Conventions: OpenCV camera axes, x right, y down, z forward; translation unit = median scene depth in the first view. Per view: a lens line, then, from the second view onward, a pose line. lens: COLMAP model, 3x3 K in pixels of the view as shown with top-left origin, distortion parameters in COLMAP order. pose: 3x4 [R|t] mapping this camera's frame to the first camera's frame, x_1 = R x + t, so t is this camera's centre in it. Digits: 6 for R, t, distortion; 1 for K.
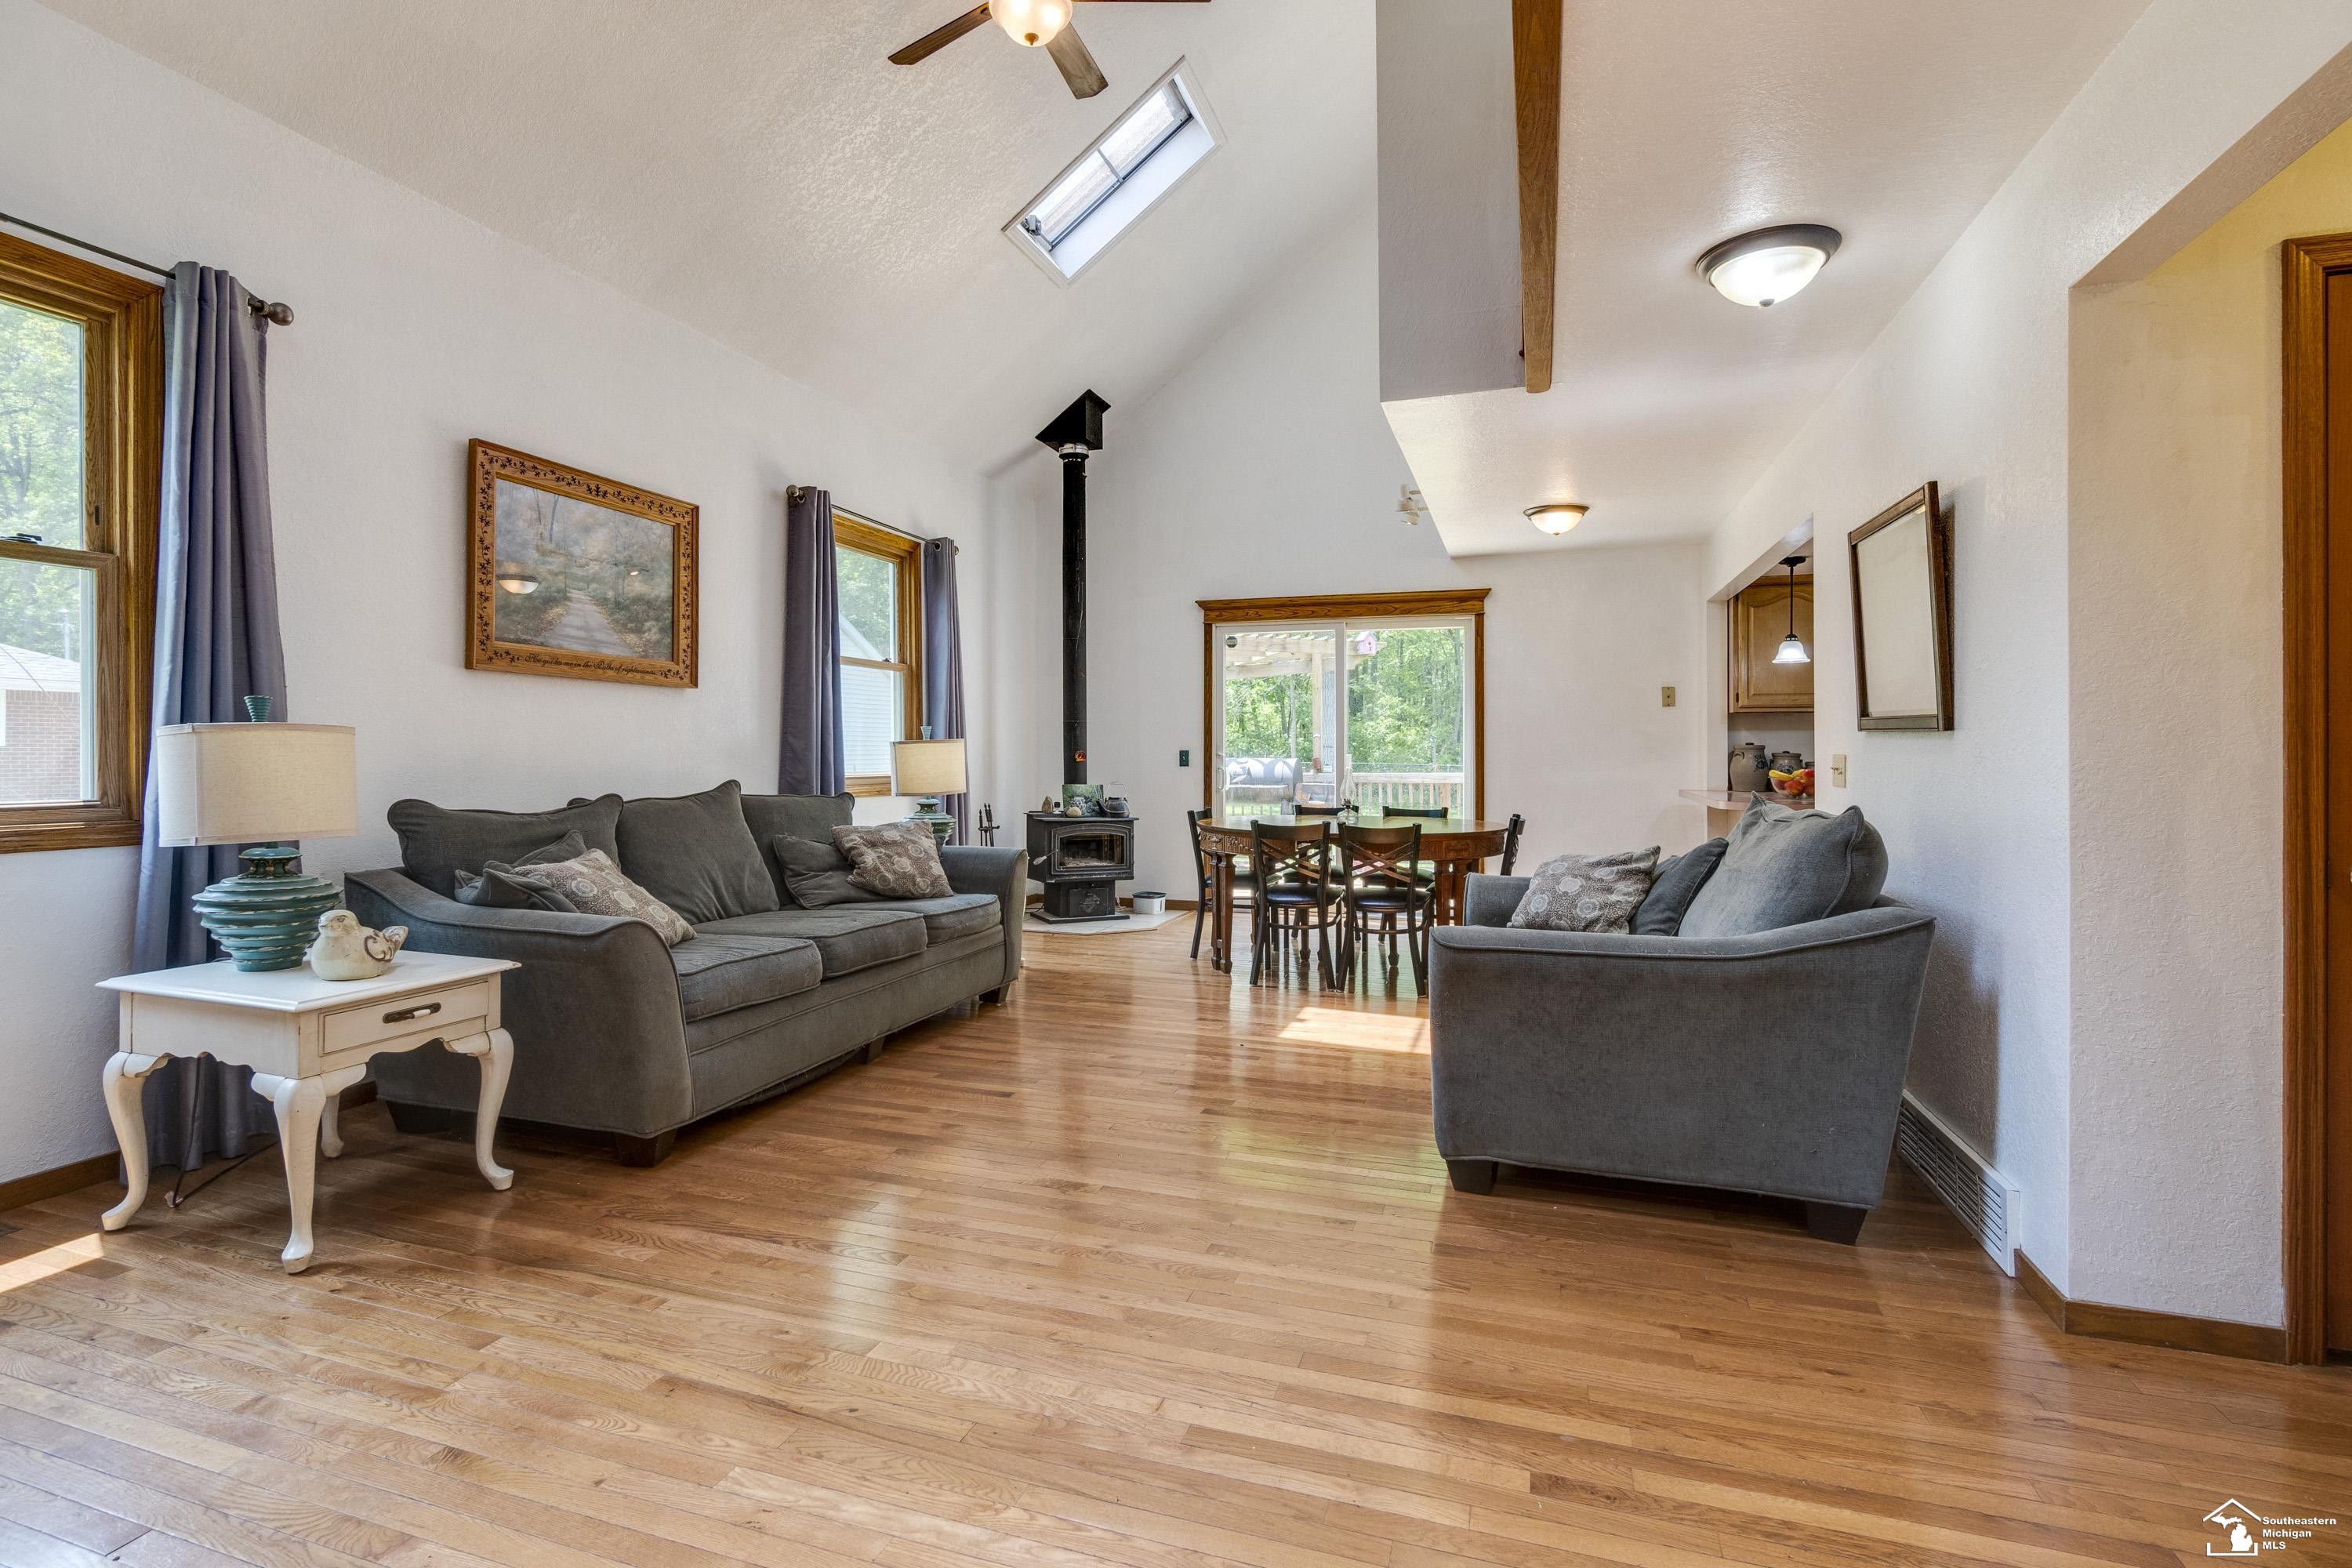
lens RADIAL K [[1107.0, 0, 1166.9], [0, 1107.0, 767.4], [0, 0, 1]] dist [-0.001017, -0.000241]
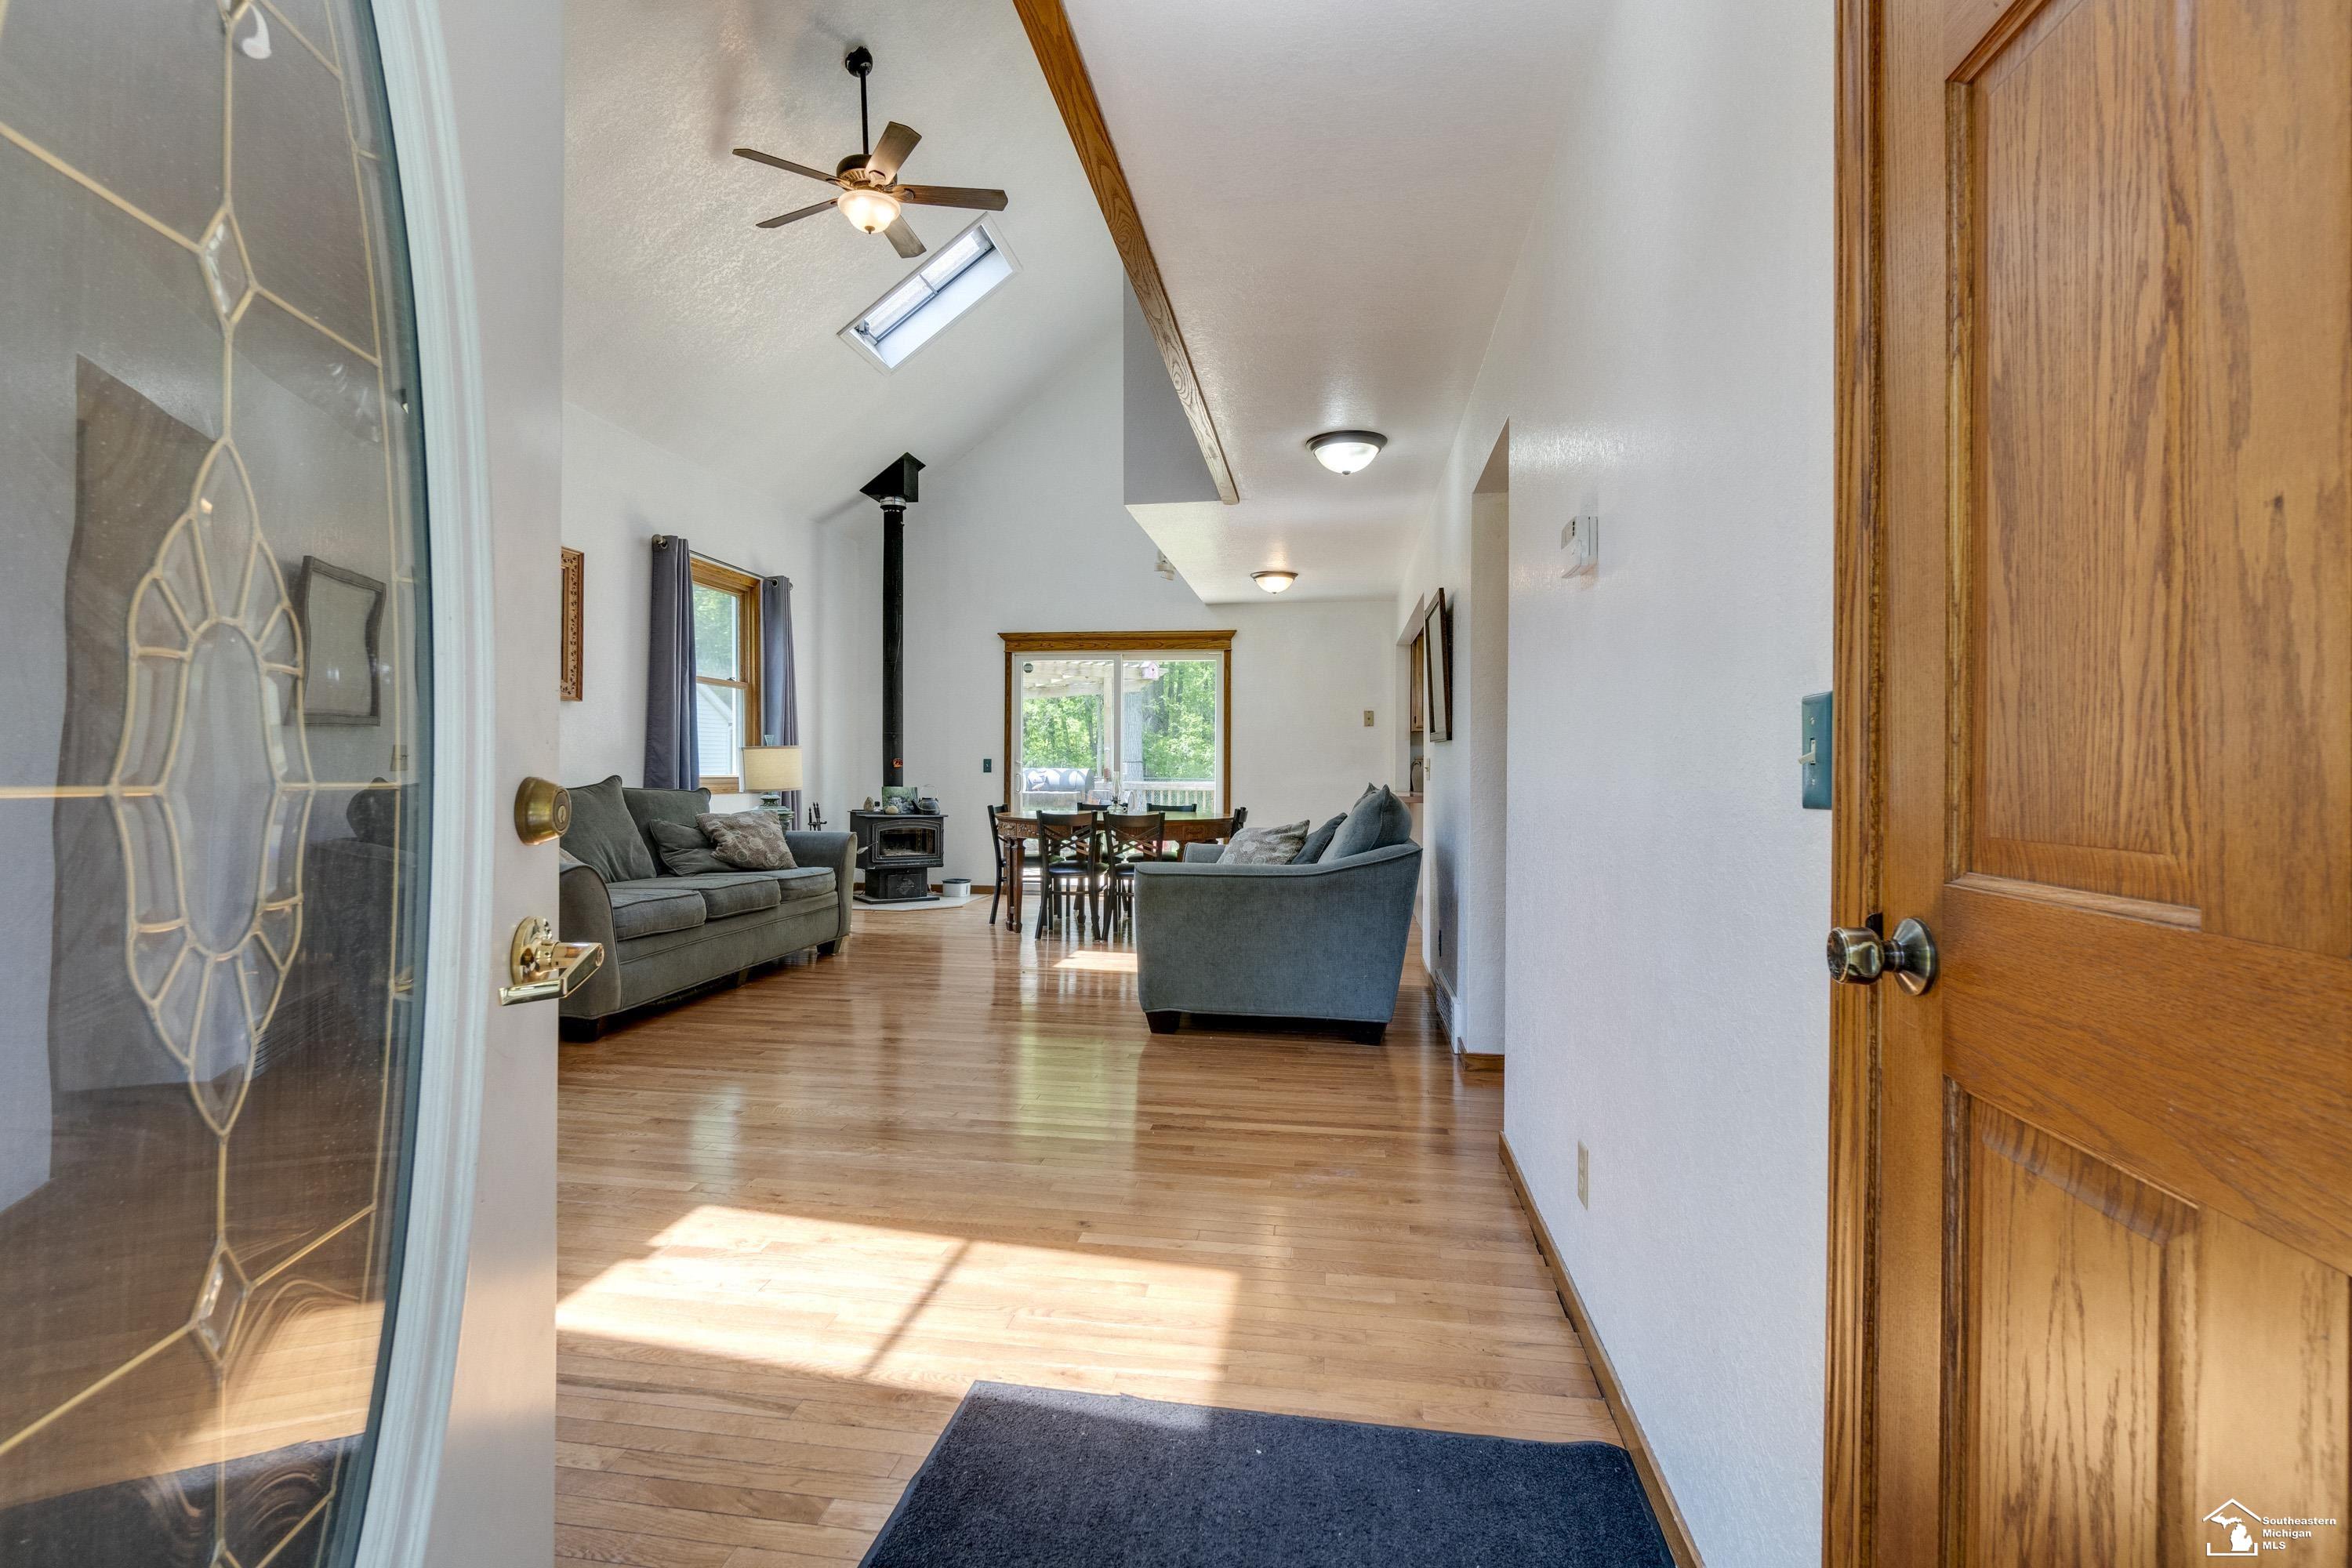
lens RADIAL K [[1107.0, 0, 1166.9], [0, 1107.0, 767.4], [0, 0, 1]] dist [-0.001017, -0.000241]
pose [[0.985911, 0.005341, 0.167184, 0.009650], [-0.002682, 0.999866, -0.016129, 0.017044], [-0.167248, 0.015453, 0.985794, -0.271749]]
